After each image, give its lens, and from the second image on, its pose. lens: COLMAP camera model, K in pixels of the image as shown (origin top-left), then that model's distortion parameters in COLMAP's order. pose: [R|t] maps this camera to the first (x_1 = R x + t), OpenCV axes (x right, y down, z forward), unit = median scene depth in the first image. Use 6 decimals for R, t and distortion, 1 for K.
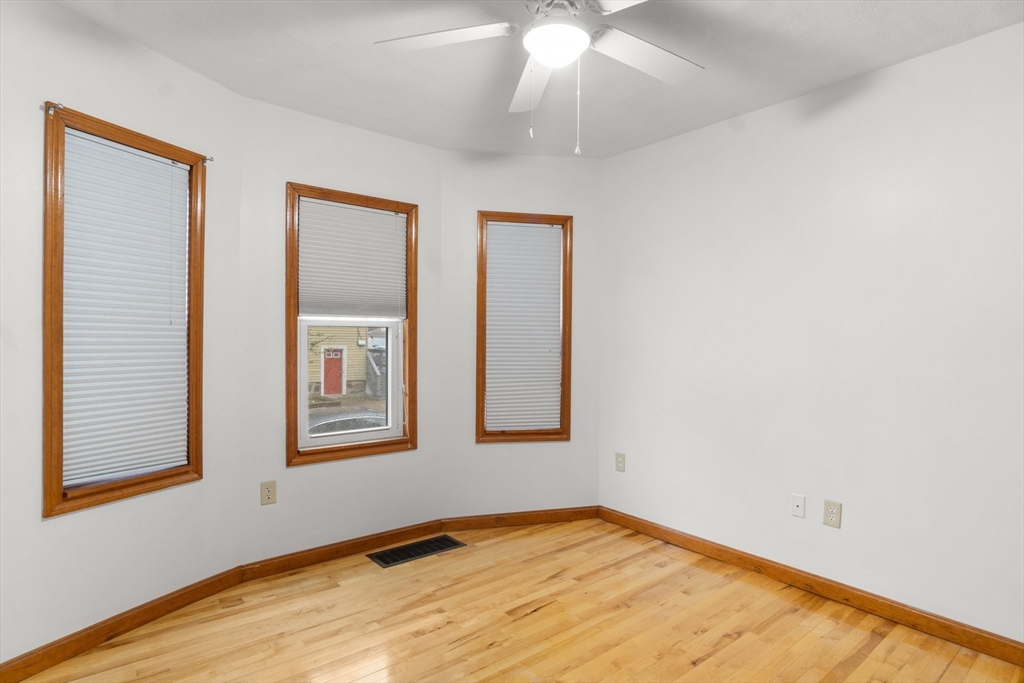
lens RADIAL K [[552.5, 0, 514.9], [0, 552.5, 331.5], [0, 0, 1]] dist [-0.031349, 0.002515]
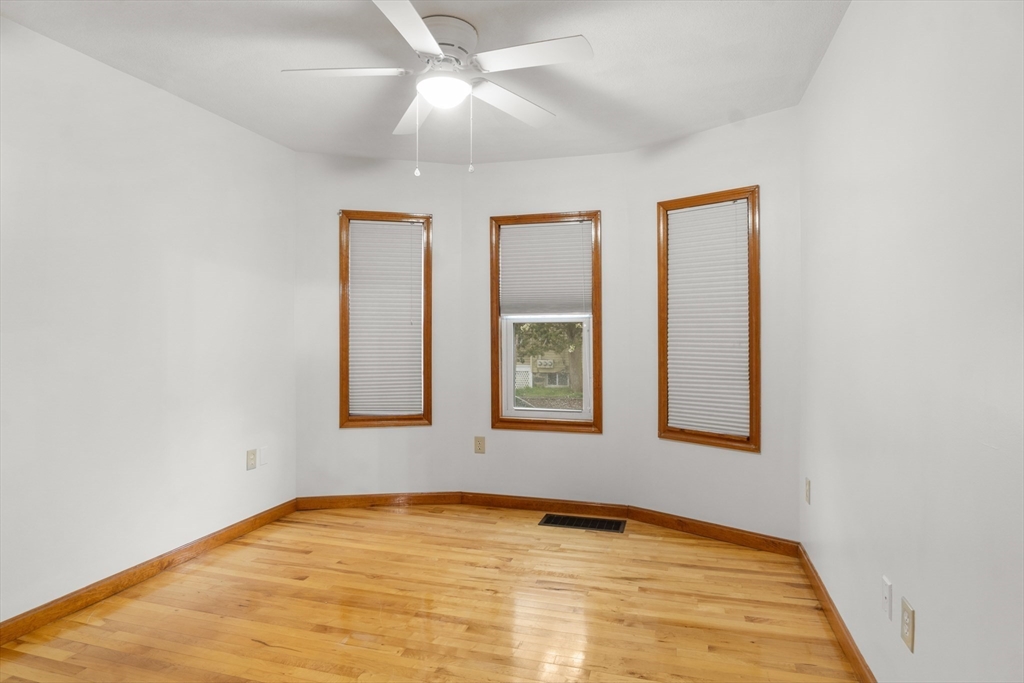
lens RADIAL K [[561.2, 0, 515.2], [0, 561.2, 312.9], [0, 0, 1]] dist [-0.029254, 0.002325]
pose [[0.559762, -0.033576, -0.827973, 0.731613], [0.015805, 0.999430, -0.029843, 0.005777], [0.828503, 0.003619, 0.559974, 0.266946]]
